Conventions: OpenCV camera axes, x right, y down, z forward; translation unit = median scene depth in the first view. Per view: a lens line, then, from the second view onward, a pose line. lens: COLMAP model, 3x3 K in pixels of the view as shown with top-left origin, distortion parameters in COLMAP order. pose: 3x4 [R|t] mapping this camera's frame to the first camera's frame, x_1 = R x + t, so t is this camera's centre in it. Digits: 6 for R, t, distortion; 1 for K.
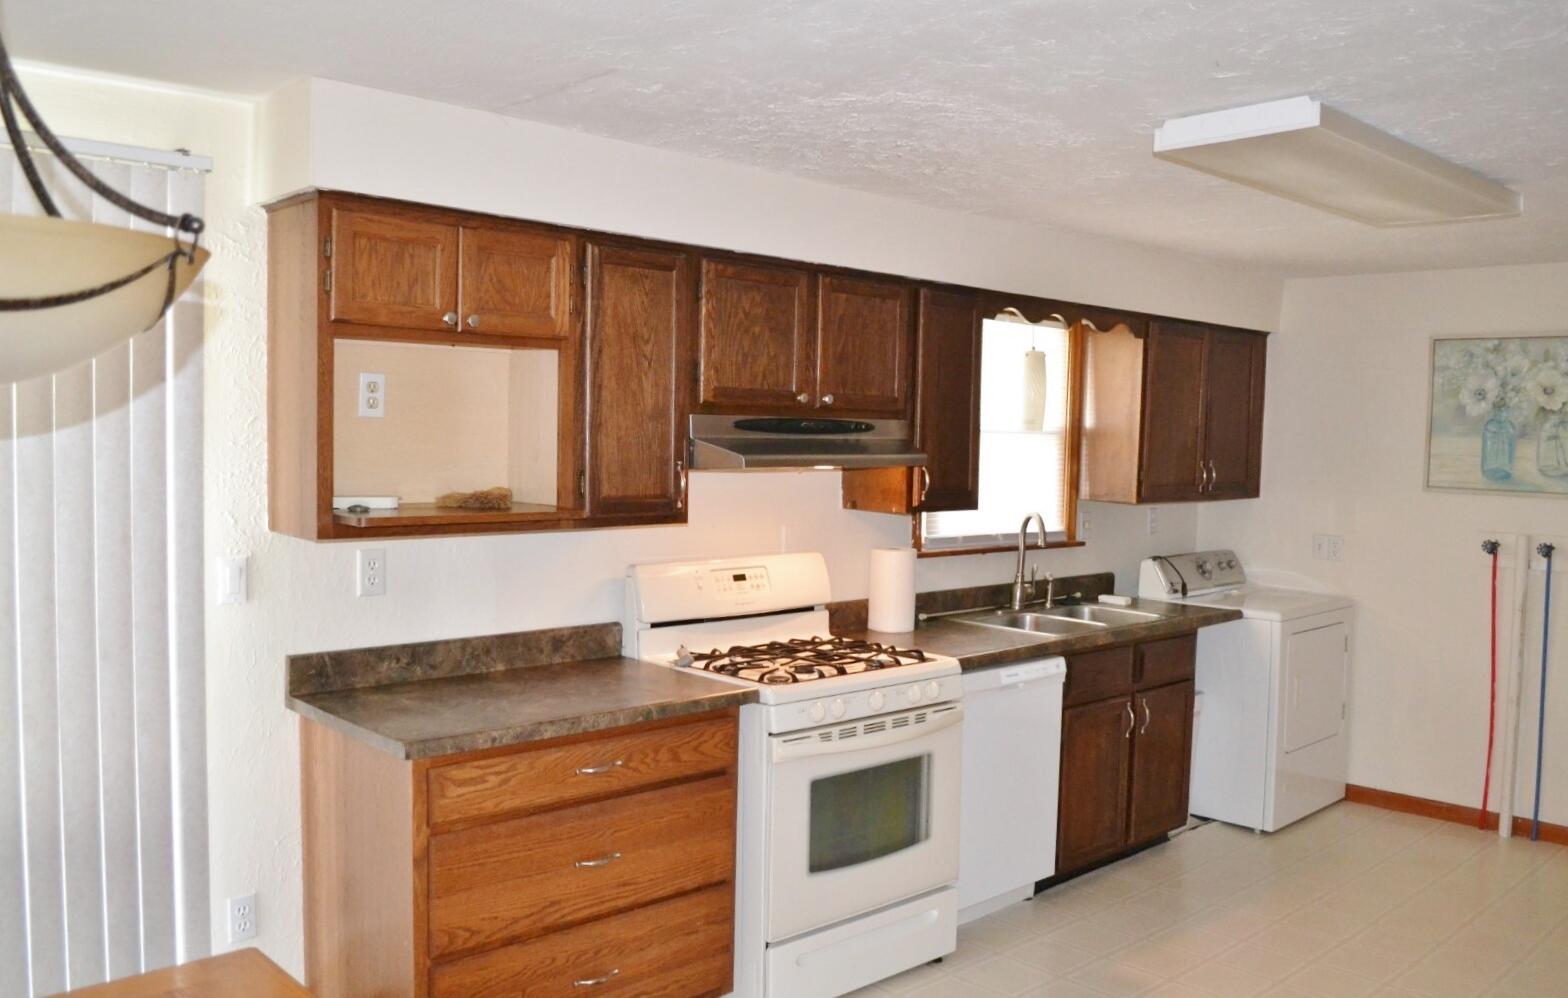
lens RADIAL K [[1295.4, 0, 781.1], [0, 1295.4, 496.3], [0, 0, 1]] dist [-0.074811, 0.004005]
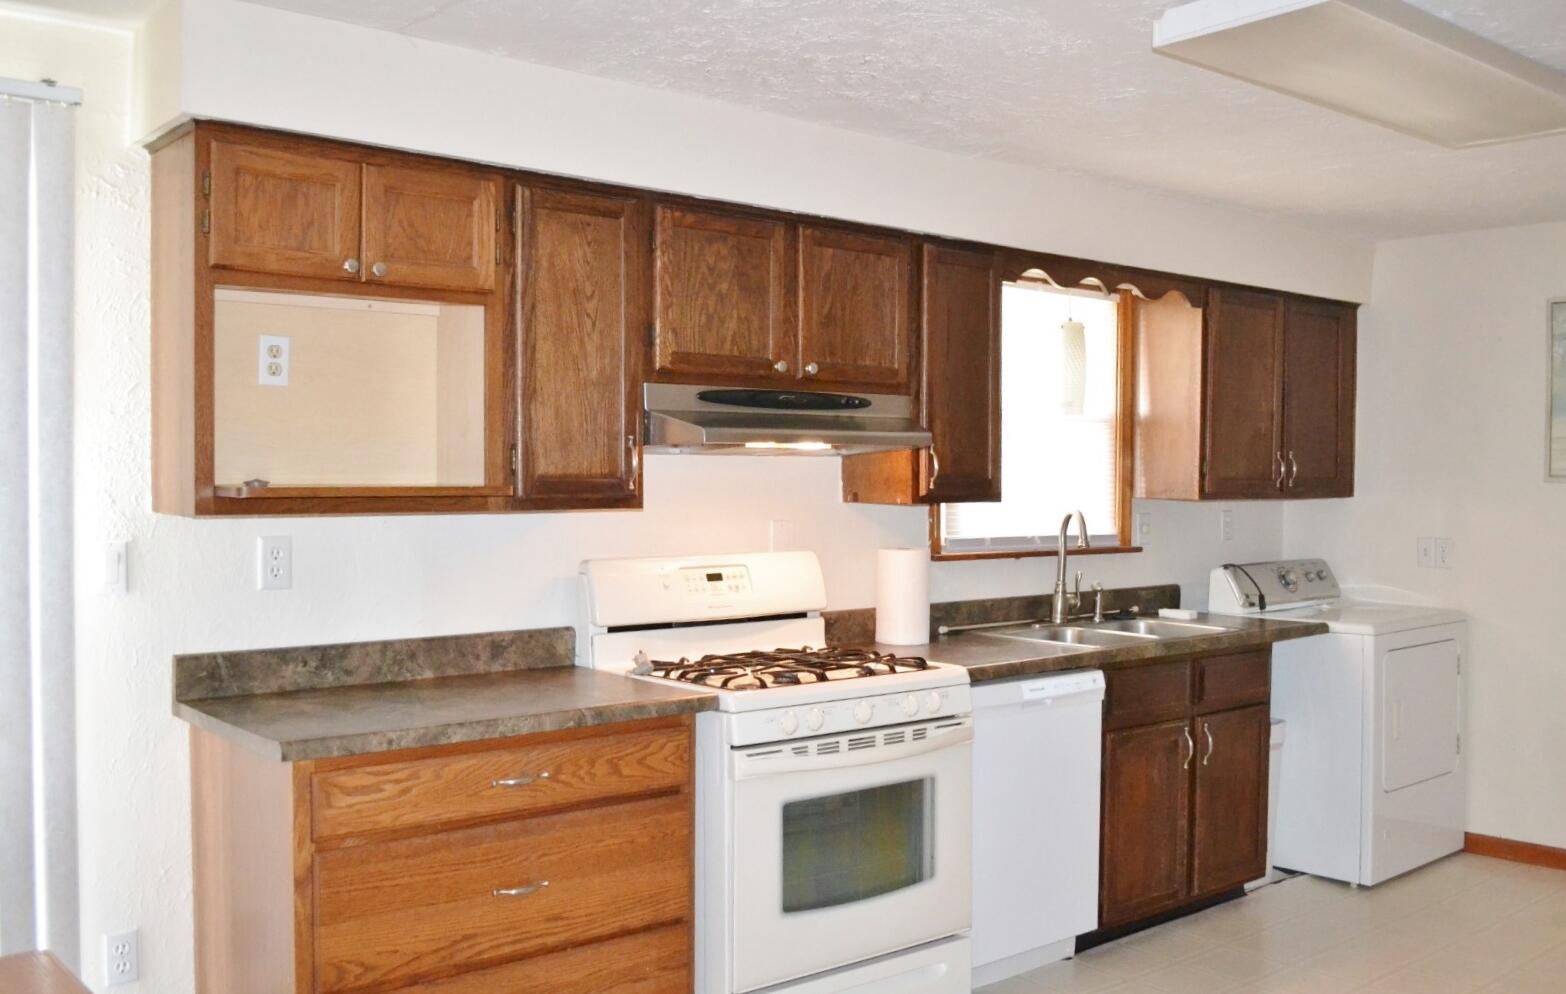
lens RADIAL K [[1456.9, 0, 780.6], [0, 1456.9, 496.5], [0, 0, 1]] dist [-0.064423, 0.000000]
pose [[0.998312, -0.015528, -0.055959, 0.082757], [0.013520, 0.999257, -0.036081, 0.054905], [0.056477, 0.035263, 0.997781, 0.034386]]
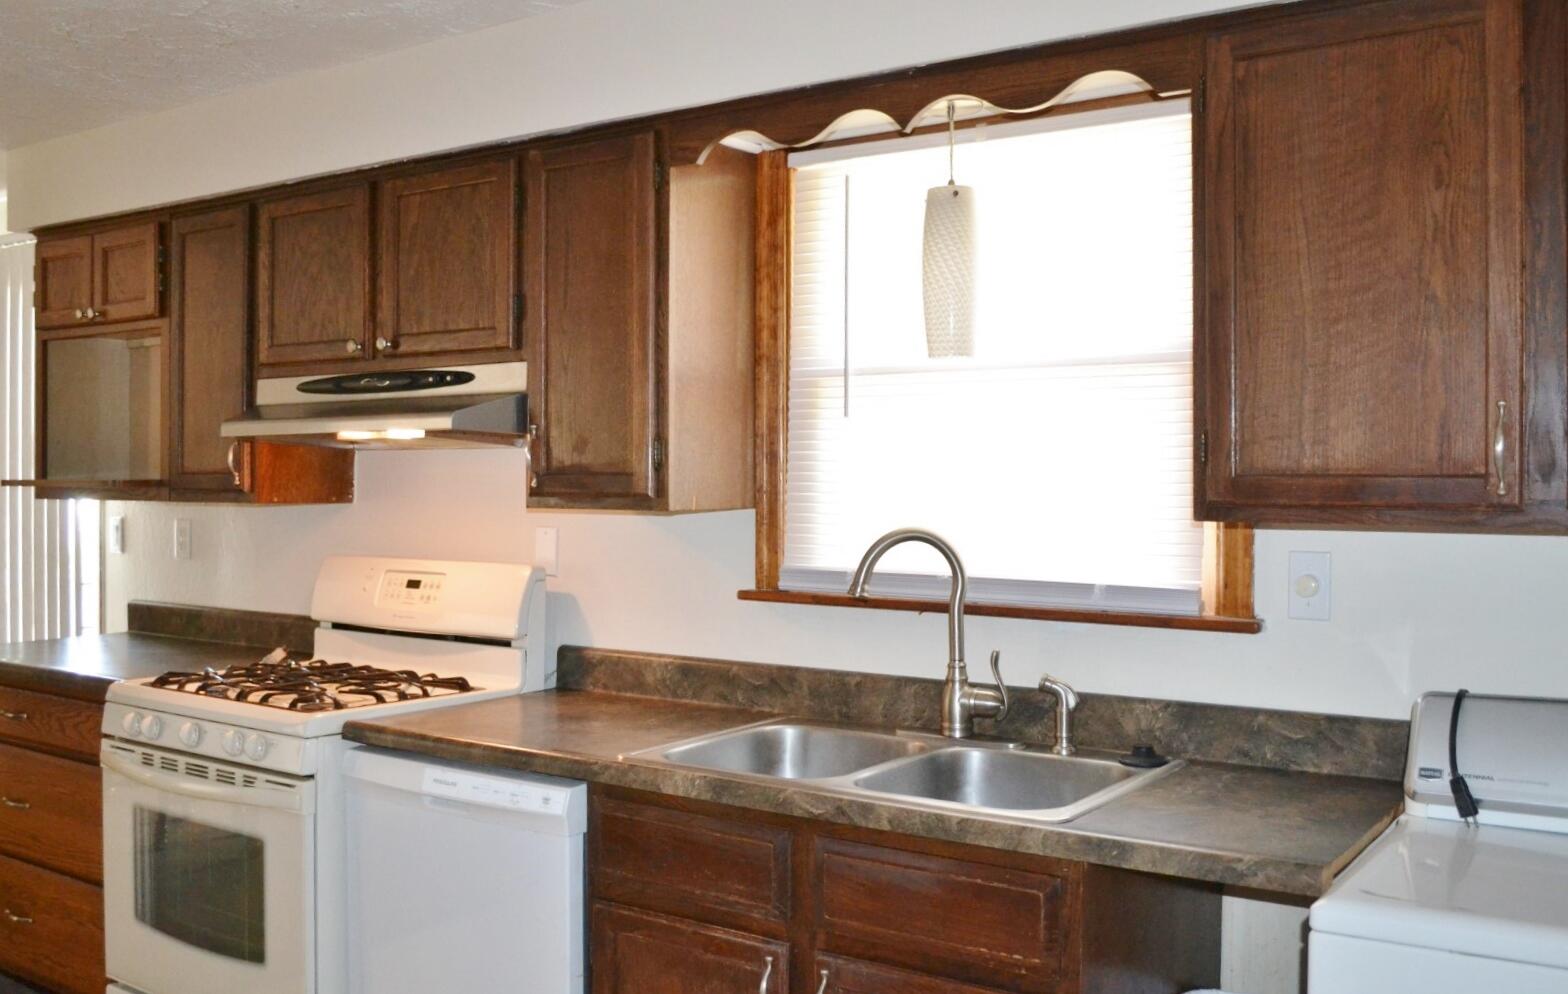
lens RADIAL K [[1458.7, 0, 788.0], [0, 1458.7, 487.8], [0, 0, 1]] dist [-0.064423, 0.000000]
pose [[0.207779, -0.017541, -0.978019, 1.072050], [-0.050335, 0.998323, -0.028599, 0.022683], [0.976880, 0.055171, 0.206547, 1.275408]]
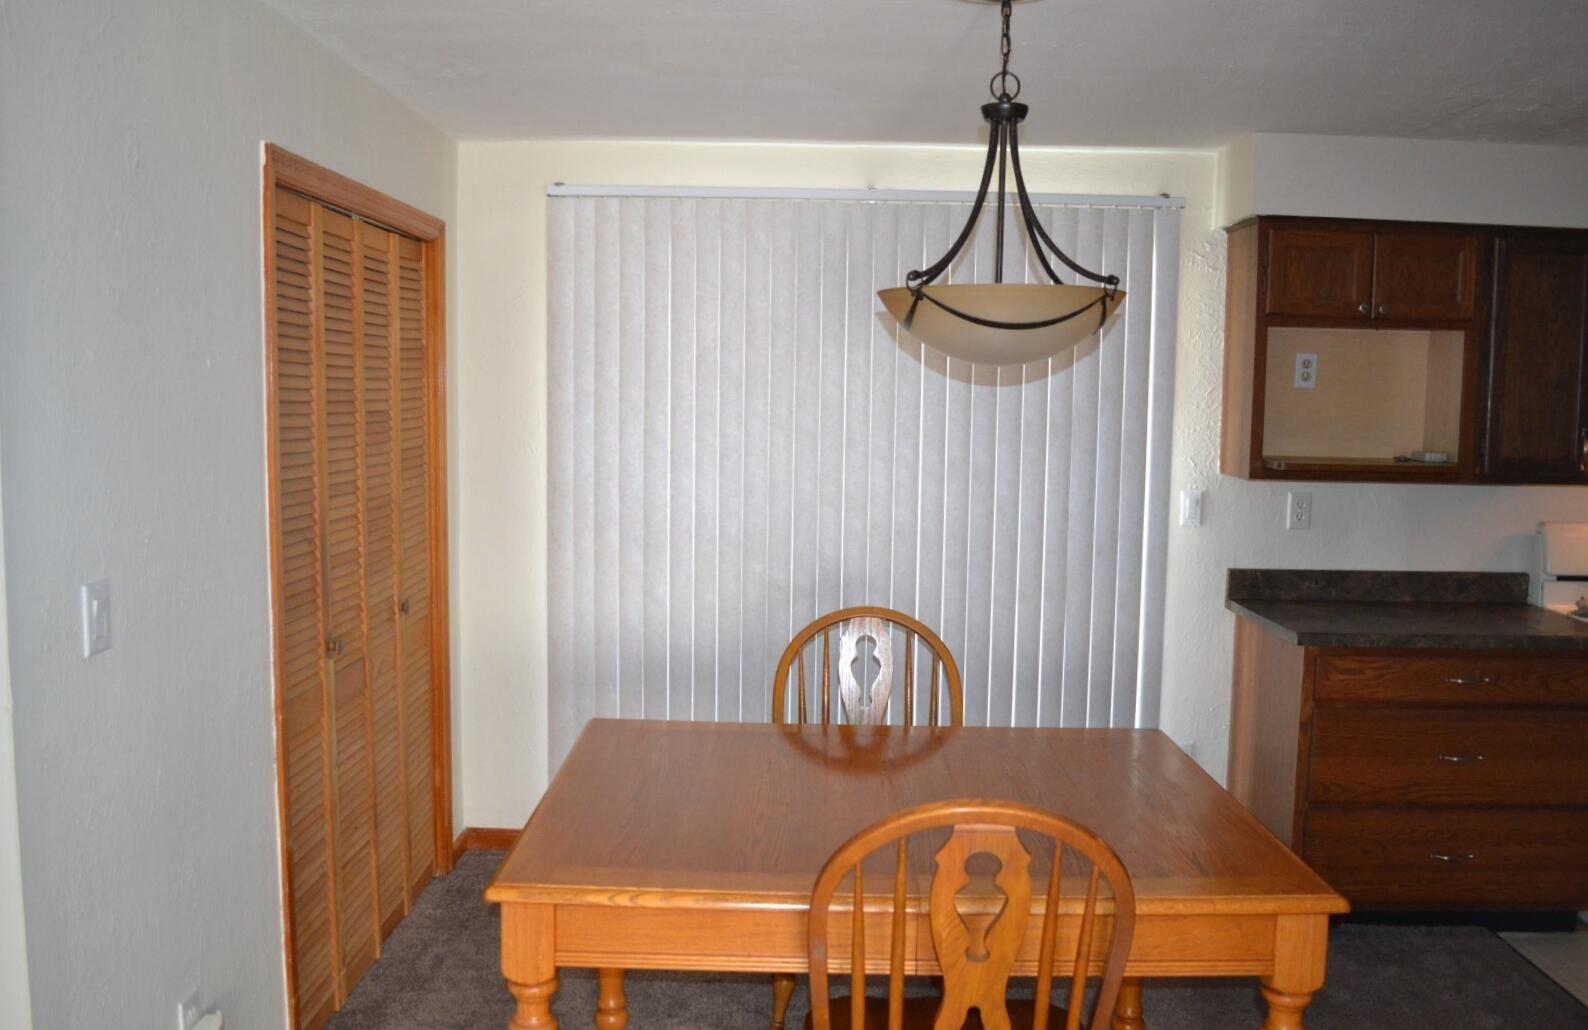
lens RADIAL K [[1311.9, 0, 786.7], [0, 1311.9, 514.8], [0, 0, 1]] dist [-0.074811, 0.004005]
pose [[0.720685, 0.057070, -0.690909, 0.202365], [-0.036289, 0.998345, 0.044612, 0.024866], [0.692312, -0.007078, 0.721564, -0.274881]]
